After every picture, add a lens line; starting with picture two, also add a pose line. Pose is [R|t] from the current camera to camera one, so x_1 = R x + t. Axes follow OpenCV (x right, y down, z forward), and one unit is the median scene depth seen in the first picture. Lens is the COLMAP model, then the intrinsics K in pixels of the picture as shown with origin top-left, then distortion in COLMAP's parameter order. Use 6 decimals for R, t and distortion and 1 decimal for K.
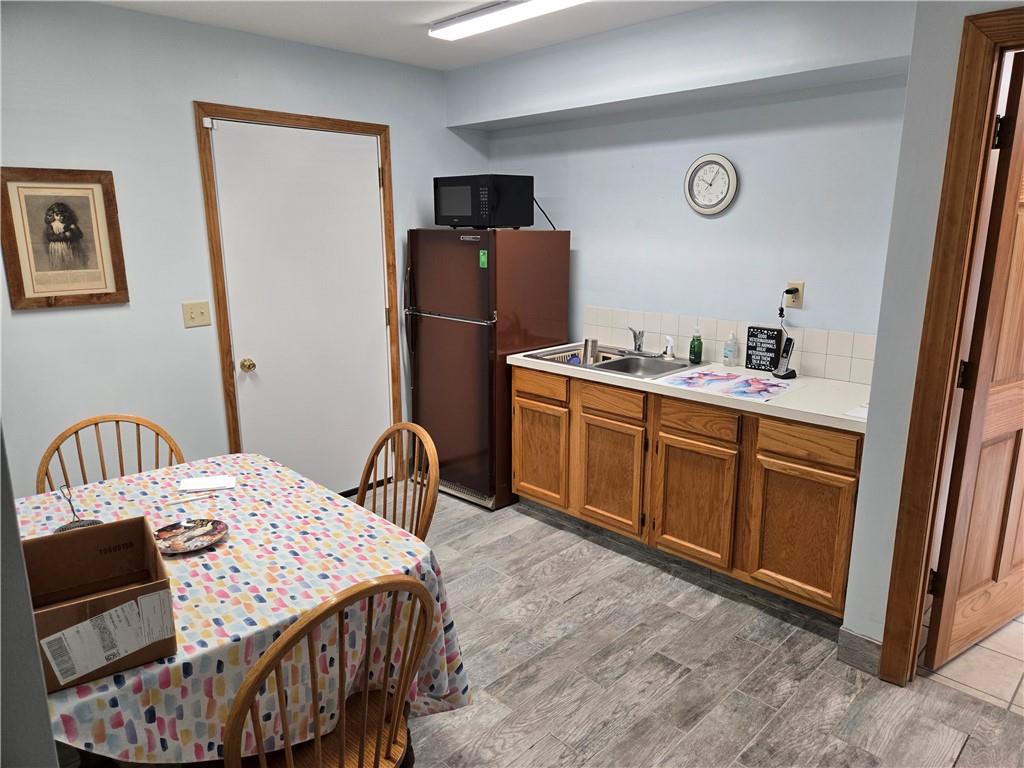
lens RADIAL K [[692.5, 0, 512.0], [0, 692.5, 384.0], [0, 0, 1]] dist [0.069388, -0.067407]
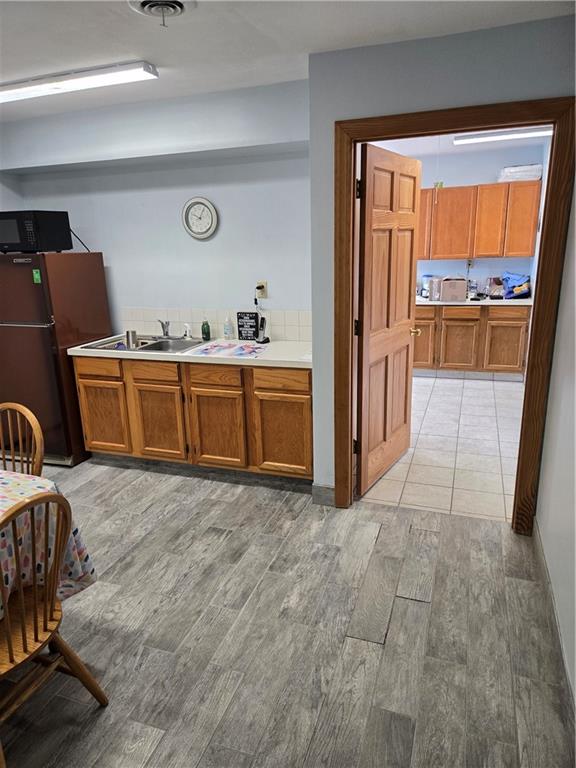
lens RADIAL K [[519.3, 0, 274.5], [0, 519.3, 381.0], [0, 0, 1]] dist [0.069388, -0.067407]
pose [[0.912169, -0.132714, 0.387730, -0.054121], [0.121291, 0.991152, 0.053907, 0.017142], [-0.391454, -0.002144, 0.920195, -0.091564]]
